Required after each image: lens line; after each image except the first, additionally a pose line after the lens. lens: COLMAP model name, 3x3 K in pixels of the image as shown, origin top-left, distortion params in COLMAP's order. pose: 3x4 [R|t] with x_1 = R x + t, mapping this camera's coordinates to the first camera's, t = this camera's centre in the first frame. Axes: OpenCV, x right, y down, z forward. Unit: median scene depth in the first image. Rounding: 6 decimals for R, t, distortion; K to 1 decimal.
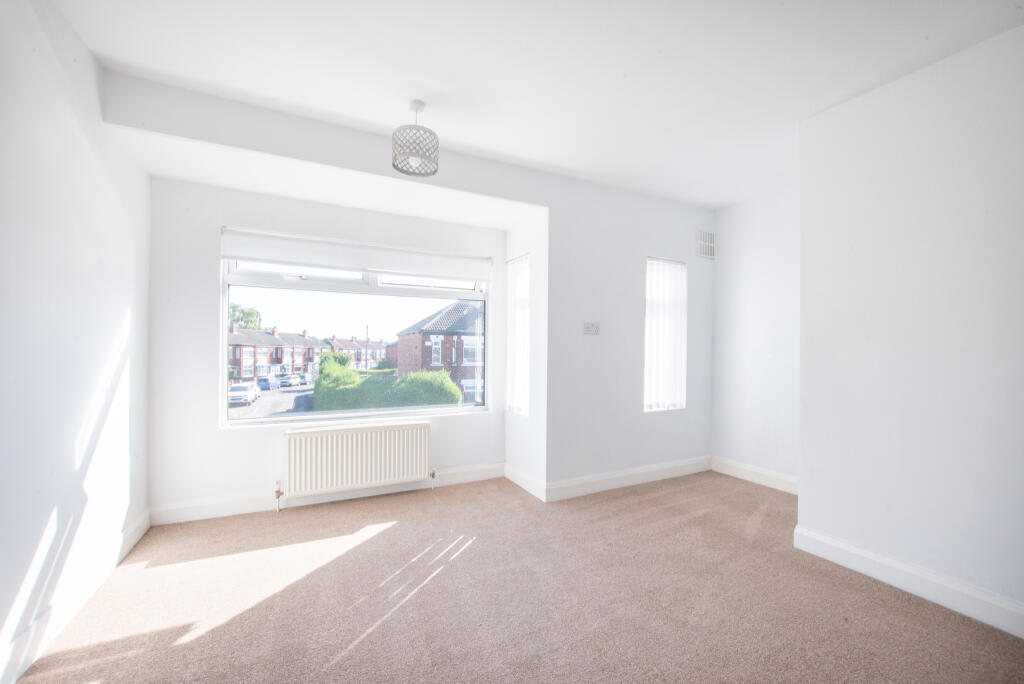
lens RADIAL K [[414.8, 0, 527.1], [0, 414.8, 345.9], [0, 0, 1]] dist [-0.001910, -0.000136]
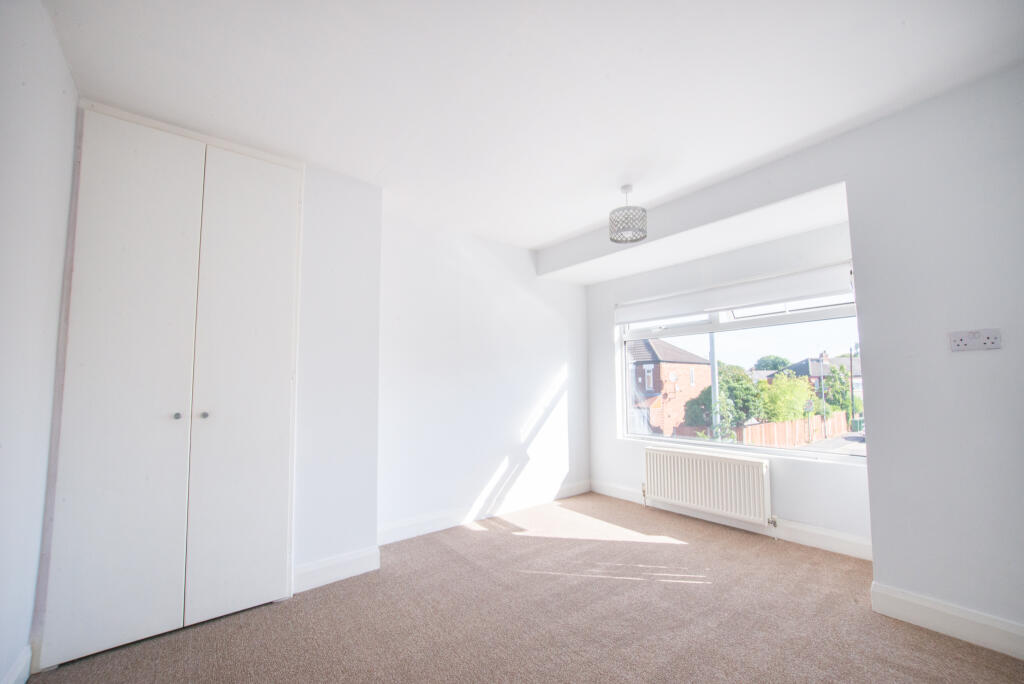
lens RADIAL K [[414.8, 0, 527.1], [0, 414.8, 345.9], [0, 0, 1]] dist [-0.001910, -0.000136]
pose [[0.220637, -0.099799, -0.970237, 0.713528], [0.025792, 0.995001, -0.096481, 0.004204], [0.975015, -0.003738, 0.222108, 0.362185]]
